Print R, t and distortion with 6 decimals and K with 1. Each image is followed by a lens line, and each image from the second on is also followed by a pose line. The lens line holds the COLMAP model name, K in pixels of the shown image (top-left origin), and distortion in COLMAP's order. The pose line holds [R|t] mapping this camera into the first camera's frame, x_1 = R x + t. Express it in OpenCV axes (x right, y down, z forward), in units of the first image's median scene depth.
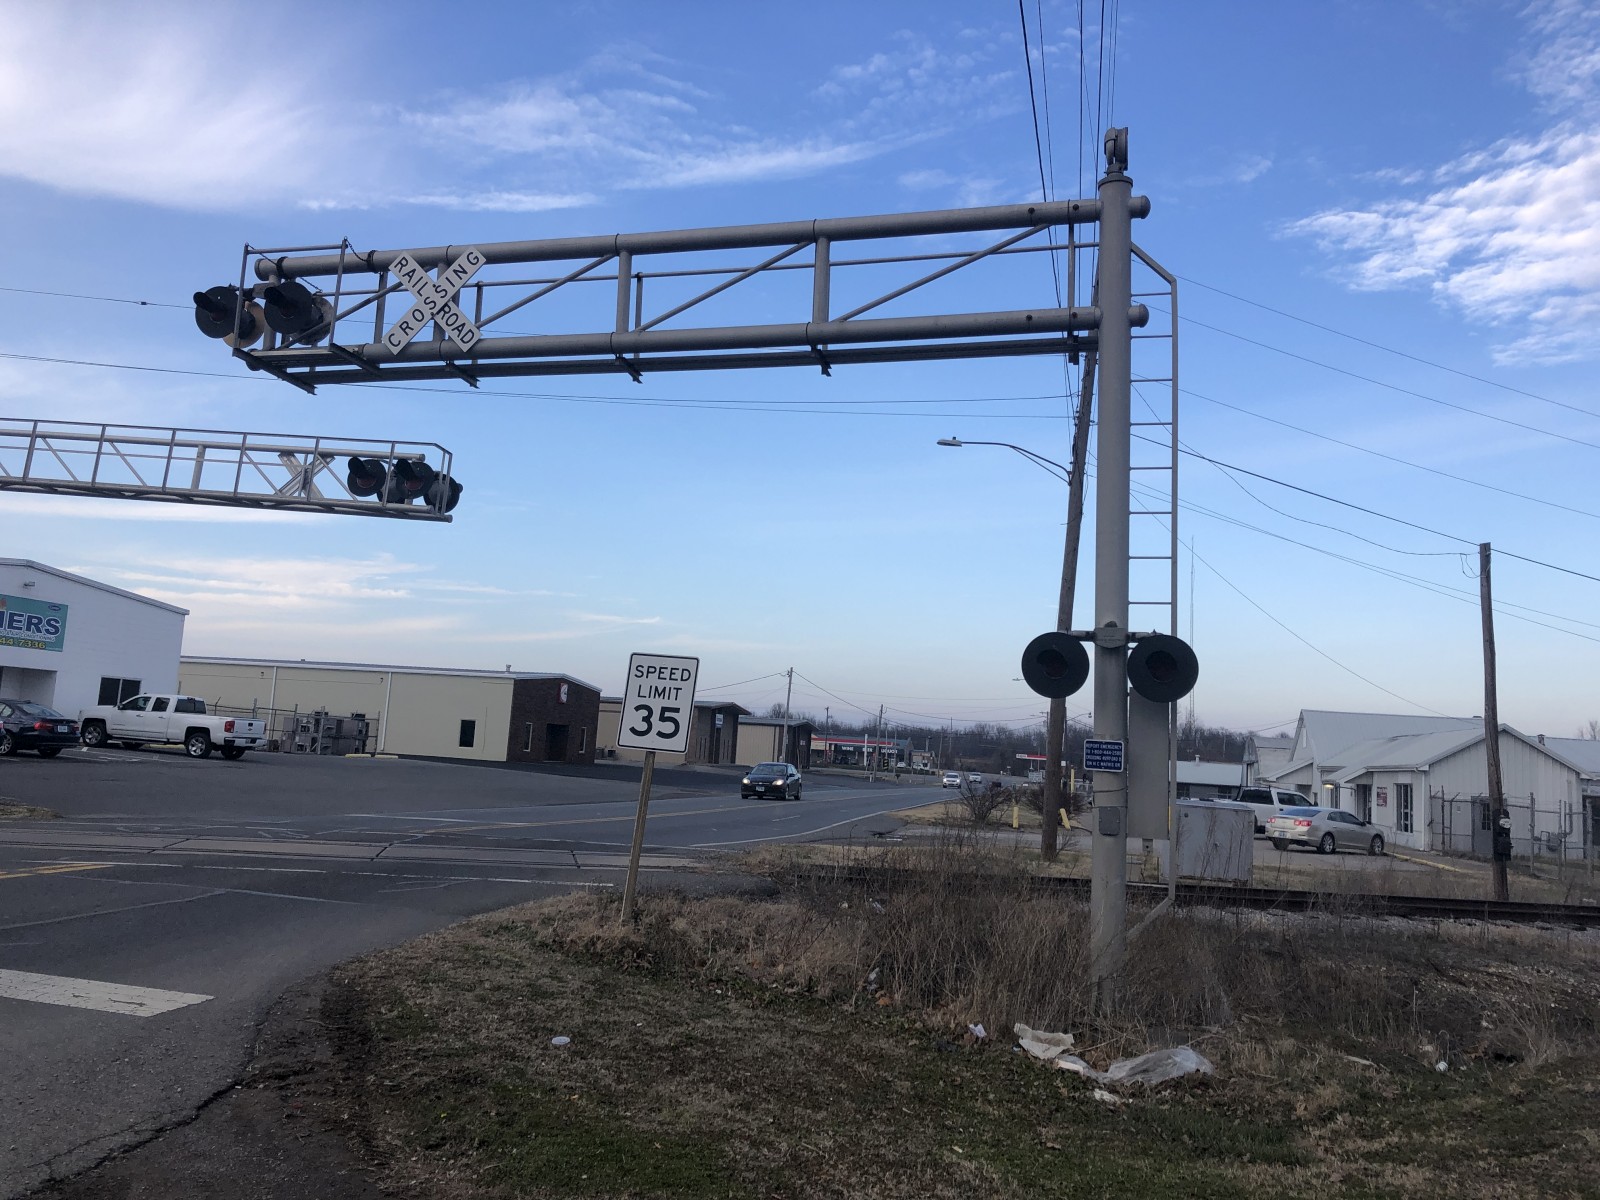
lens RADIAL K [[1306.5, 0, 804.8], [0, 1306.5, 568.1], [0, 0, 1]] dist [0.034028, -0.001607]
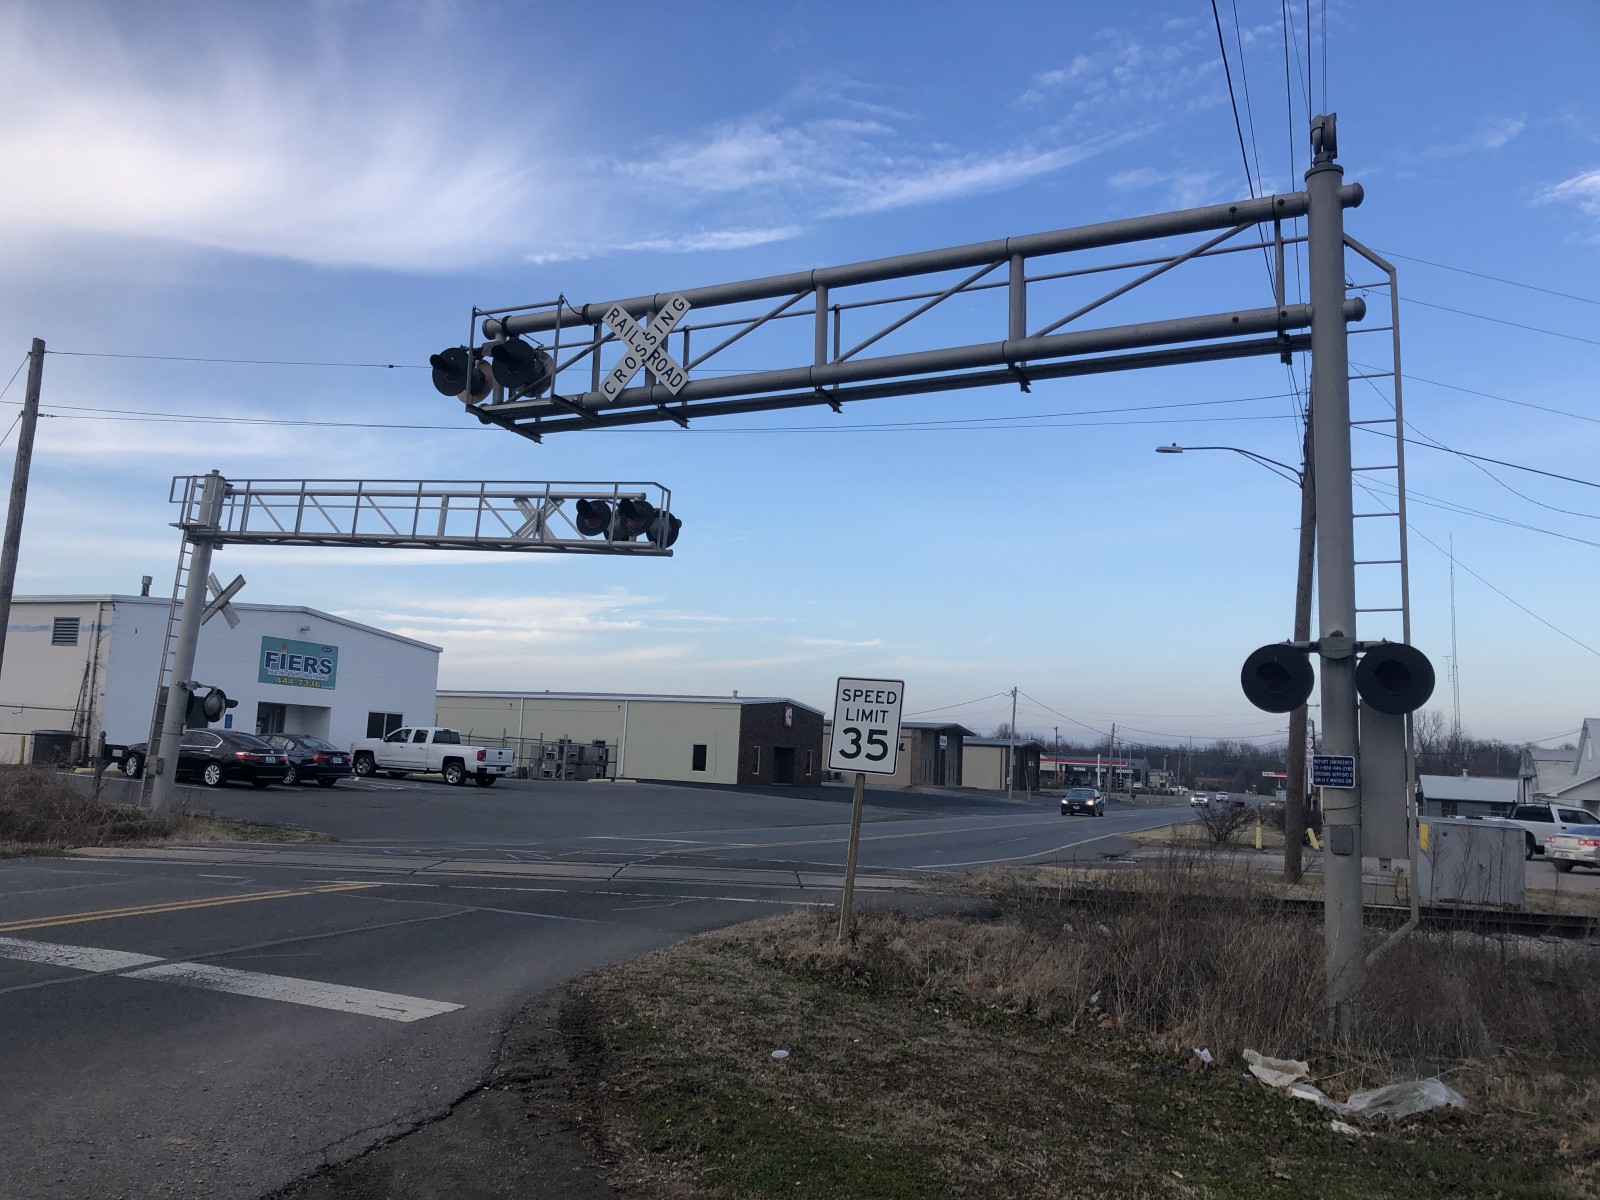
lens RADIAL K [[1306.3, 0, 801.7], [0, 1306.3, 579.5], [0, 0, 1]] dist [0.058752, -0.034814]
pose [[0.984728, -0.040843, -0.169242, 0.010845], [0.039630, 0.999159, -0.010537, -0.001664], [0.169530, 0.003669, 0.985518, -0.011253]]
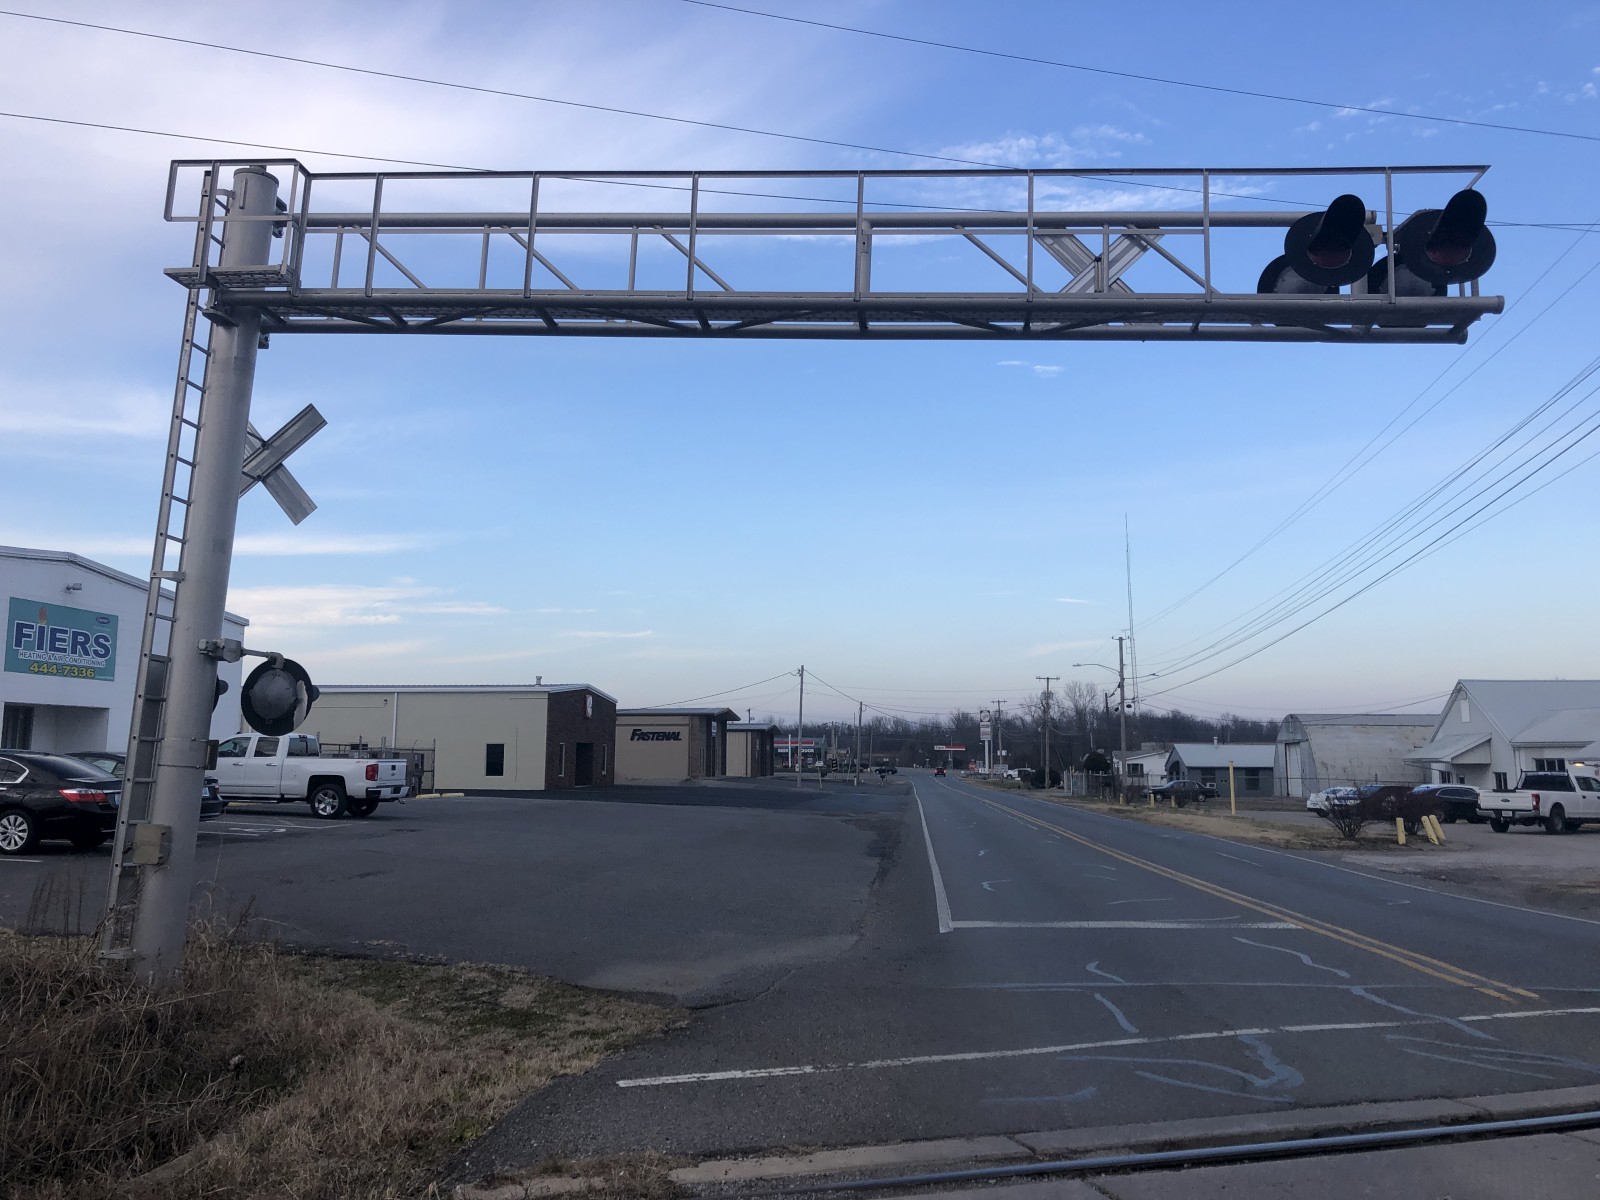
lens RADIAL K [[1306.3, 0, 801.7], [0, 1306.3, 579.5], [0, 0, 1]] dist [0.058752, -0.034814]
pose [[0.993904, -0.044104, 0.101045, -0.729973], [0.043236, 0.999007, 0.010765, 0.046548], [-0.101419, -0.006330, 0.994824, 0.699801]]
